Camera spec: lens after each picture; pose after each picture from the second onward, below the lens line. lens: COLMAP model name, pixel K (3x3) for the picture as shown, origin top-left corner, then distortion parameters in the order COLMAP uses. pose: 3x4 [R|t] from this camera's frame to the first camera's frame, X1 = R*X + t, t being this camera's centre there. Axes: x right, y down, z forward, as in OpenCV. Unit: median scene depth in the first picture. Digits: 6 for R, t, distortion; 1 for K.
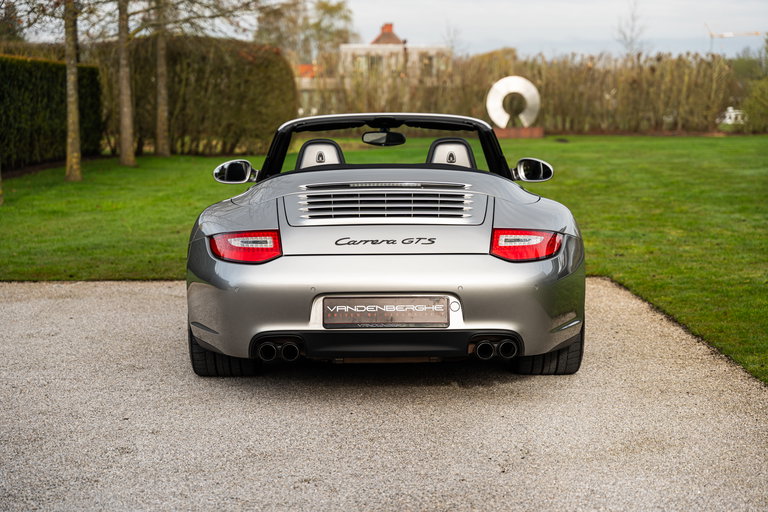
lens RADIAL K [[1491.3, 0, 384.0], [0, 1491.3, 256.0], [0, 0, 1]] dist [0.003455, -0.013935]
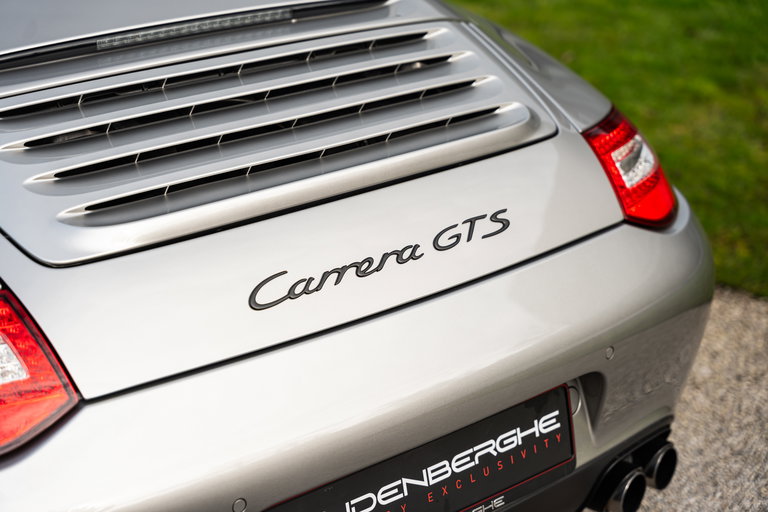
lens RADIAL K [[1491.3, 0, 384.0], [0, 1491.3, 256.0], [0, 0, 1]] dist [0.003455, -0.013935]
pose [[0.786911, -0.218788, 0.576977, -0.167912], [0.061079, 0.958058, 0.279991, -0.091404], [-0.614036, -0.185087, 0.767269, 0.778407]]
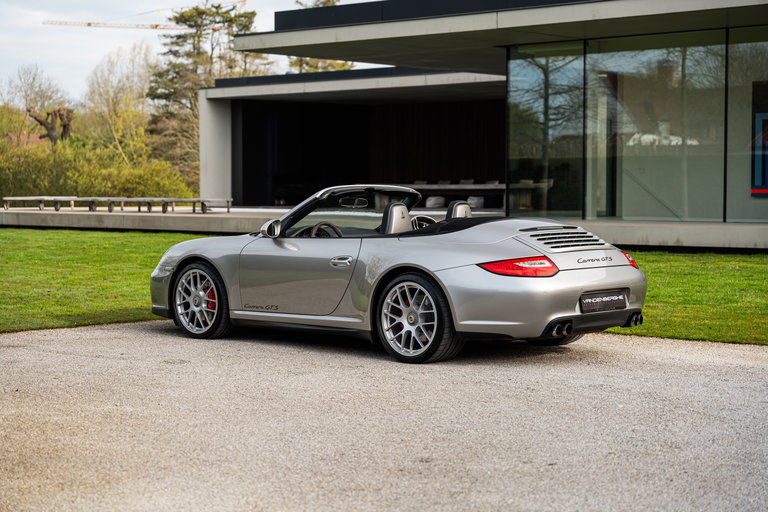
lens RADIAL K [[1491.3, 0, 384.0], [0, 1491.3, 256.0], [0, 0, 1]] dist [0.003455, -0.013935]
pose [[0.715807, -0.036576, 0.697340, -1.340237], [0.068680, 0.997473, -0.018181, 0.000089], [-0.694913, 0.060908, 0.716510, -0.037028]]
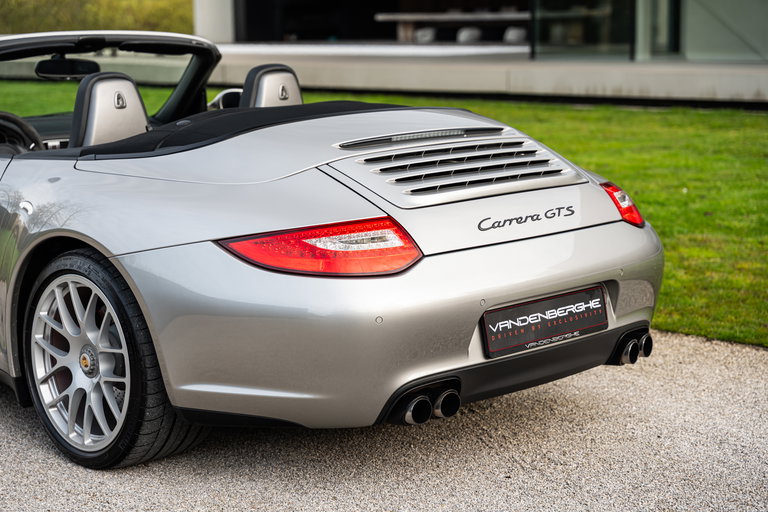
lens RADIAL K [[1491.3, 0, 384.0], [0, 1491.3, 256.0], [0, 0, 1]] dist [0.003455, -0.013935]
pose [[0.752448, -0.119856, 0.647655, -0.492651], [0.079278, 0.992636, 0.091594, -0.060156], [-0.653863, -0.017575, 0.756409, 0.527972]]
